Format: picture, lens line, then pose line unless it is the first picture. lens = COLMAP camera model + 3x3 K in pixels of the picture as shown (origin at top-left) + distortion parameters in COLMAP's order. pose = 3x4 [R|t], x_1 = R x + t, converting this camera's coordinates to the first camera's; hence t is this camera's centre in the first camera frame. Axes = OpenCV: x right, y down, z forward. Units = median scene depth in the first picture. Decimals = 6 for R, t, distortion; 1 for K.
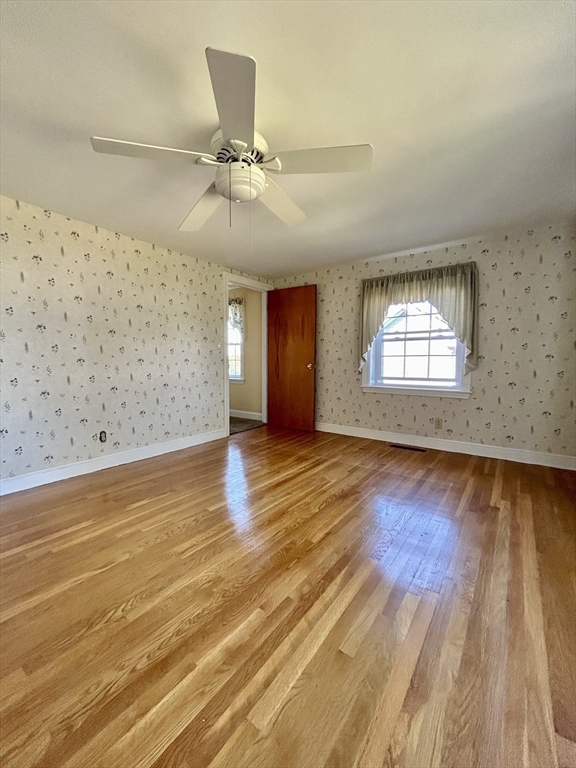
lens RADIAL K [[311.8, 0, 288.0], [0, 311.8, 384.0], [0, 0, 1]] dist [0.007713, 0.000267]
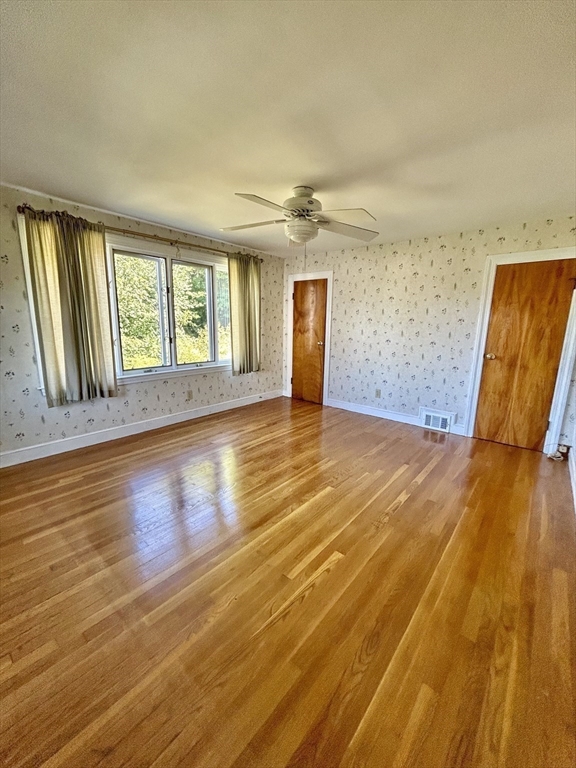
lens RADIAL K [[311.8, 0, 288.0], [0, 311.8, 384.0], [0, 0, 1]] dist [0.007713, 0.000267]
pose [[-0.997833, -0.032765, 0.057055, -0.166143], [-0.015842, 0.961316, 0.274991, -0.301141], [-0.063858, 0.273491, -0.959753, 2.248906]]
